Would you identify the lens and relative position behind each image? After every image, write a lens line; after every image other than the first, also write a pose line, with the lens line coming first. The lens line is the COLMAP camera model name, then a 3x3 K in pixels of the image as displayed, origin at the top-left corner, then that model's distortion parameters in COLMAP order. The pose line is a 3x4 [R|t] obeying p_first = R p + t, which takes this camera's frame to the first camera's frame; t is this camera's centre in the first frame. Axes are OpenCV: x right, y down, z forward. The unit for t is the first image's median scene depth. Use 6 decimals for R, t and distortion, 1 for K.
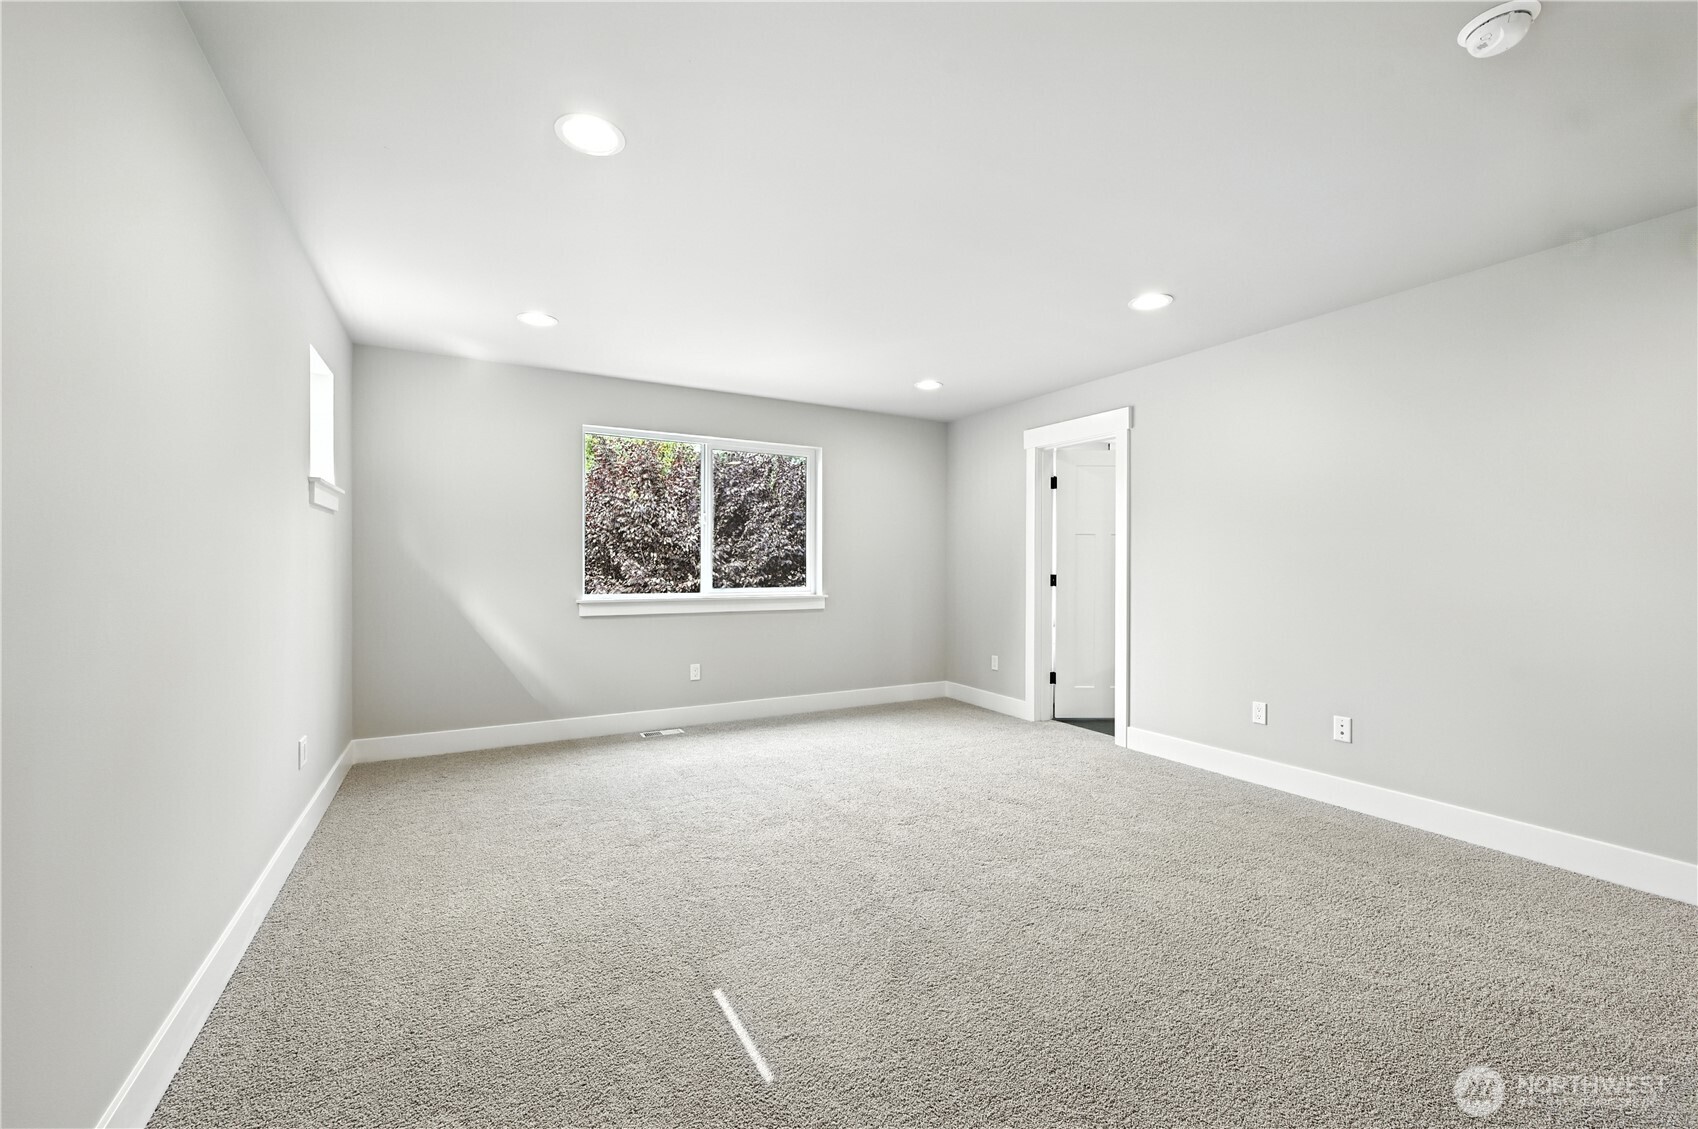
lens RADIAL K [[682.2, 0, 847.8], [0, 682.2, 566.6], [0, 0, 1]] dist [0.001060, 0.000058]
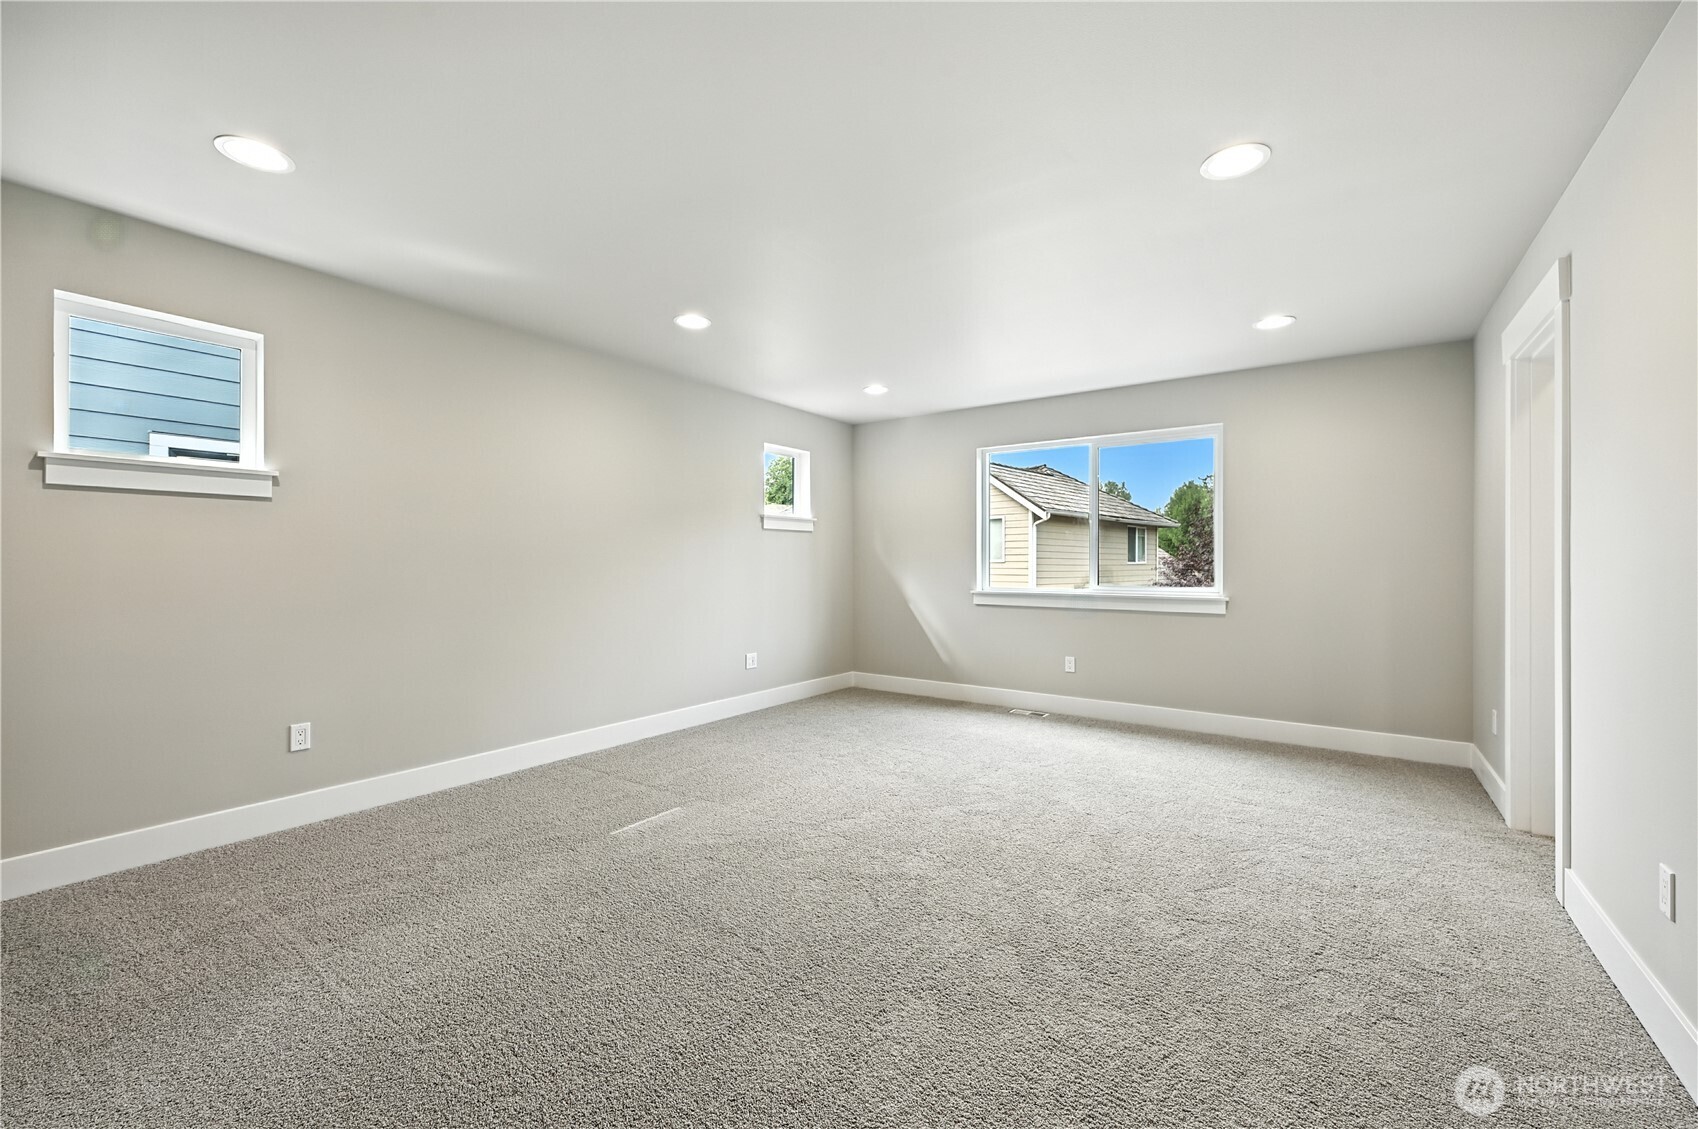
lens RADIAL K [[682.2, 0, 847.8], [0, 682.2, 566.6], [0, 0, 1]] dist [0.001060, 0.000058]
pose [[0.419506, 0.002976, -0.907748, 0.679105], [0.000430, 0.999994, 0.003478, 0.000128], [0.907752, -0.001849, 0.419502, 0.288130]]
